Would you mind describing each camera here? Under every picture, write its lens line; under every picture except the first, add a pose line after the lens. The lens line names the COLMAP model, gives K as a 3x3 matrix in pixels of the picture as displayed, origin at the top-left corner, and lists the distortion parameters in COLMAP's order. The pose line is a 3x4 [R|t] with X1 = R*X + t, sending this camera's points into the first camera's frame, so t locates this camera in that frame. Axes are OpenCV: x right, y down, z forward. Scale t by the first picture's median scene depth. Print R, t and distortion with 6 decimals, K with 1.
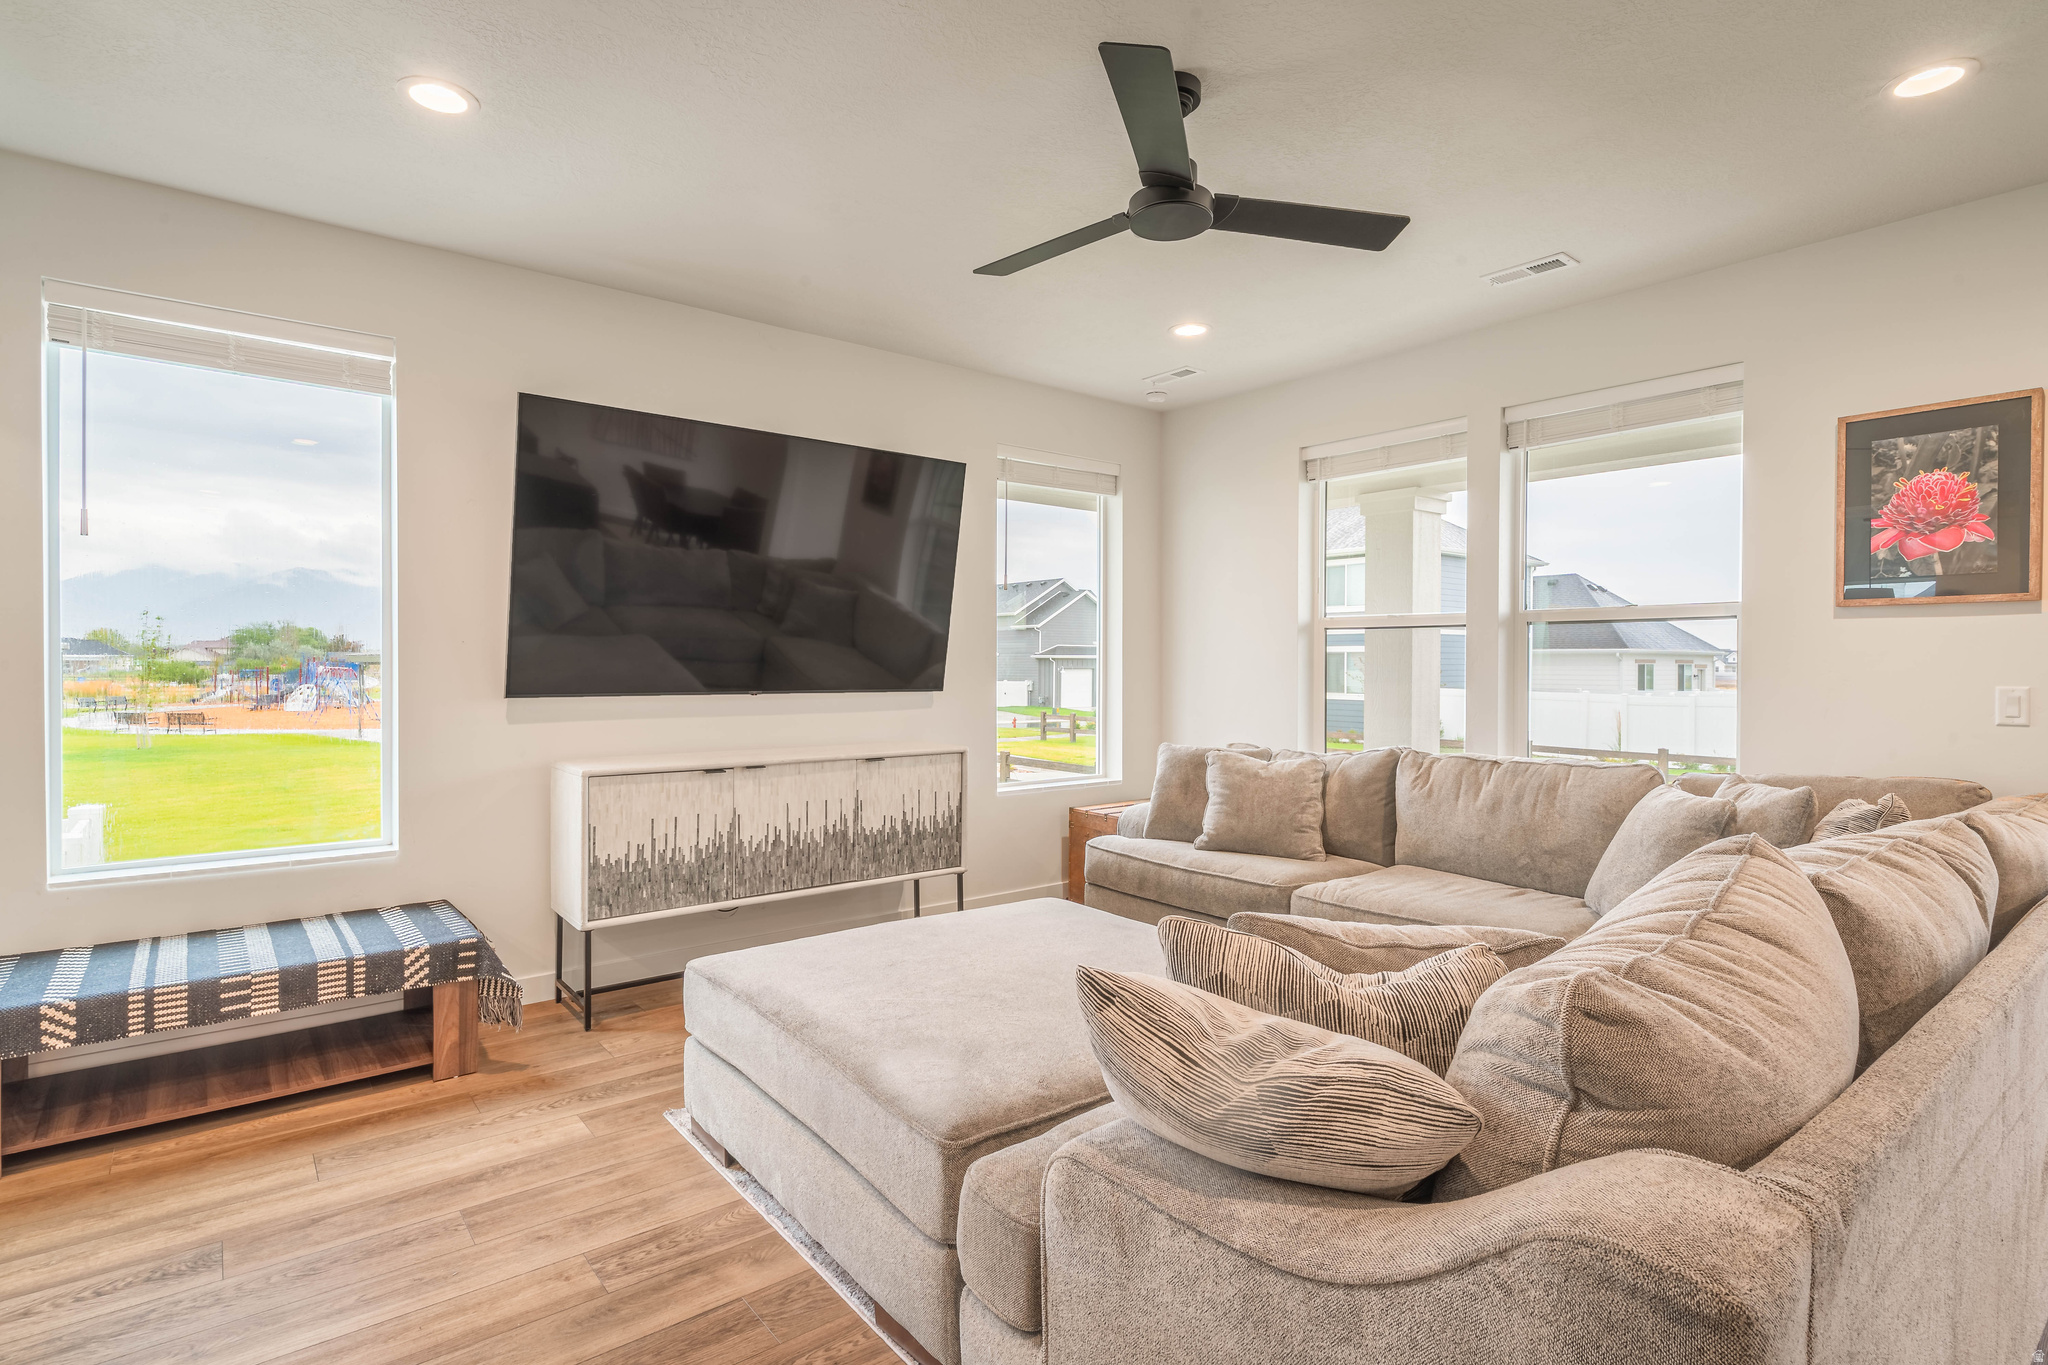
lens RADIAL K [[1013.0, 0, 1027.8], [0, 1013.0, 669.1], [0, 0, 1]] dist [-0.002505, 0.000663]
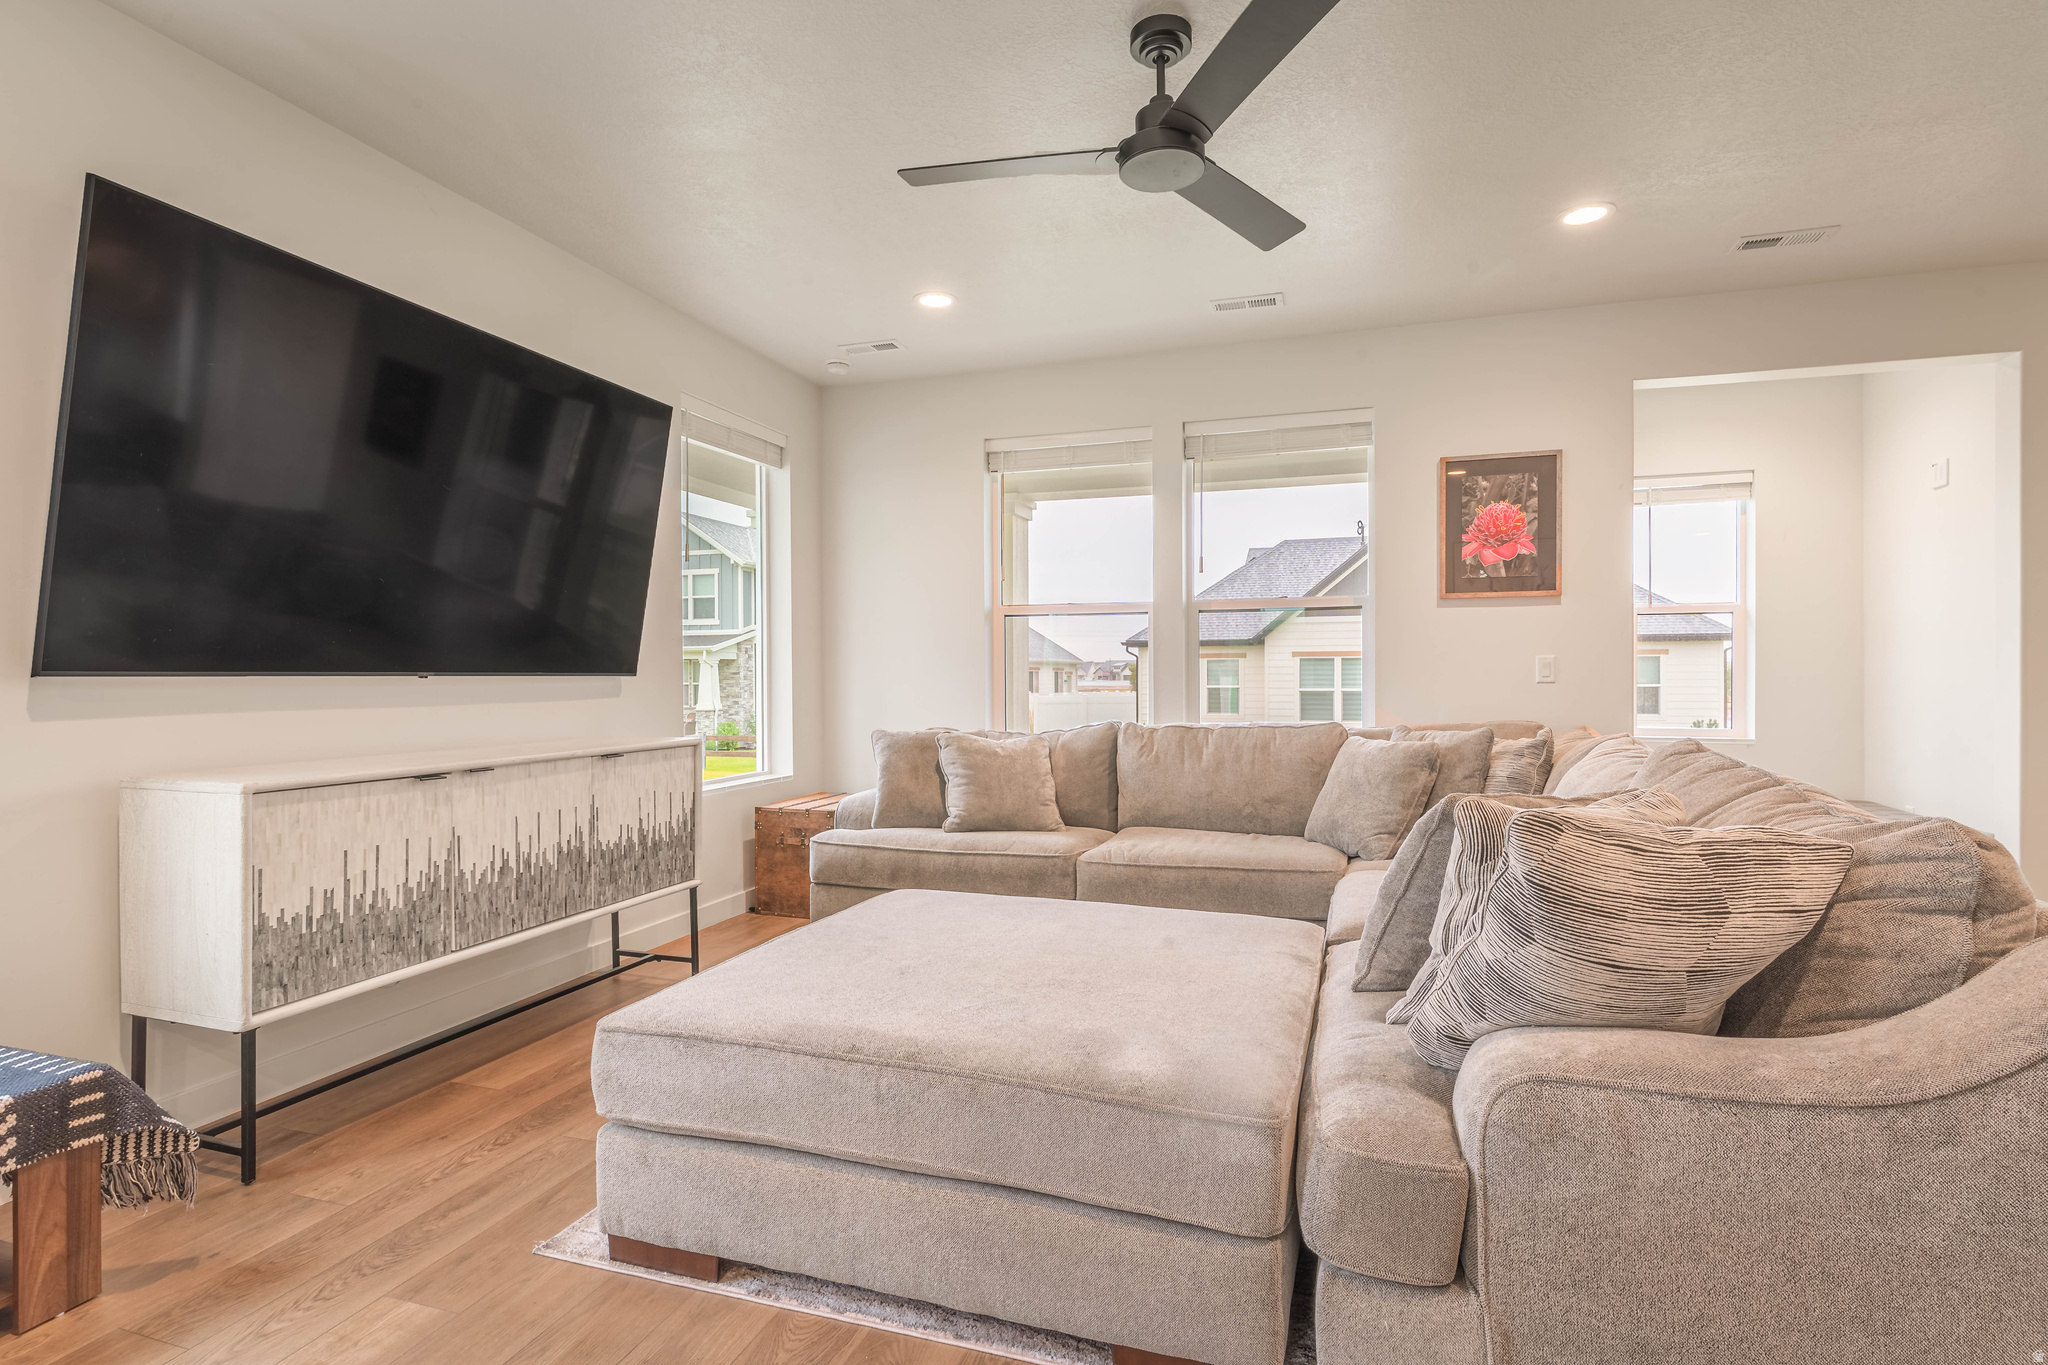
lens RADIAL K [[992.4, 0, 1028.9], [0, 992.4, 680.7], [0, 0, 1]] dist [0.003516, -0.001090]
pose [[0.837577, -0.009444, 0.546238, -0.338102], [0.009737, 0.999950, 0.002358, 0.034593], [-0.546232, 0.003344, 0.837627, 0.177189]]
